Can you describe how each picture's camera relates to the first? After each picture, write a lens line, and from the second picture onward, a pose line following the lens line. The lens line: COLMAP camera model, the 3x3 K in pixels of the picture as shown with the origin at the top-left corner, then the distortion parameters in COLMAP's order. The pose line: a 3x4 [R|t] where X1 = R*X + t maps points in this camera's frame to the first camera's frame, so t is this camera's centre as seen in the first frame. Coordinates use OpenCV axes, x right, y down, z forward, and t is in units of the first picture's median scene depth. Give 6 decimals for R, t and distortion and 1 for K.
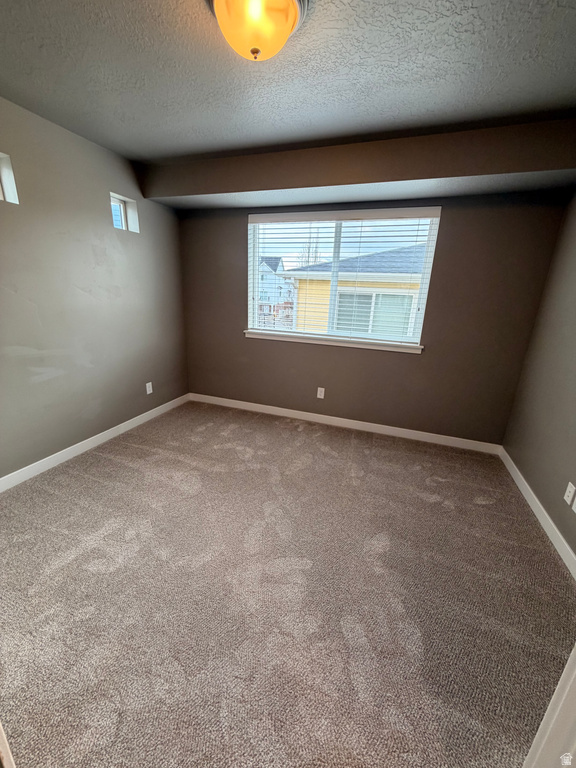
lens RADIAL K [[304.9, 0, 289.6], [0, 304.9, 382.9], [0, 0, 1]] dist [-0.001446, 0.000583]
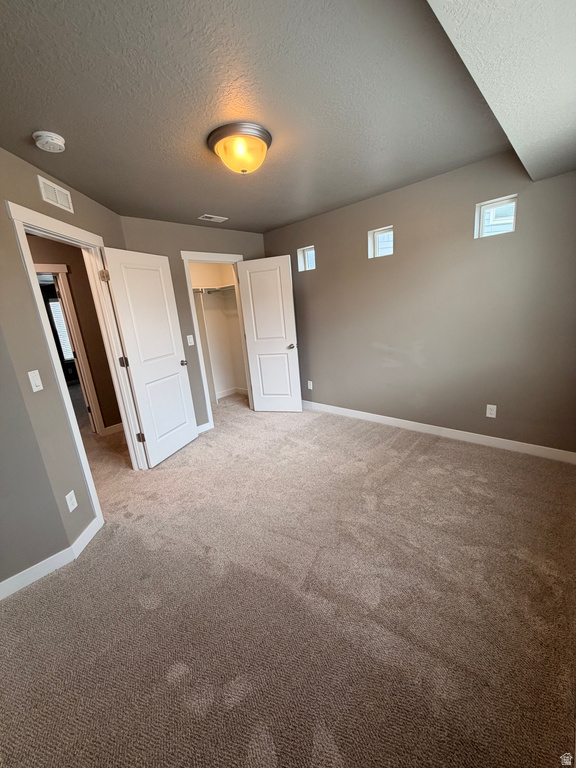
lens RADIAL K [[304.9, 0, 287.0], [0, 304.9, 382.8], [0, 0, 1]] dist [-0.001446, 0.000583]
pose [[-0.411954, 0.215731, -0.885299, 0.693949], [-0.190935, 0.929564, 0.315365, -0.289346], [0.890976, 0.298950, -0.341747, 0.997223]]
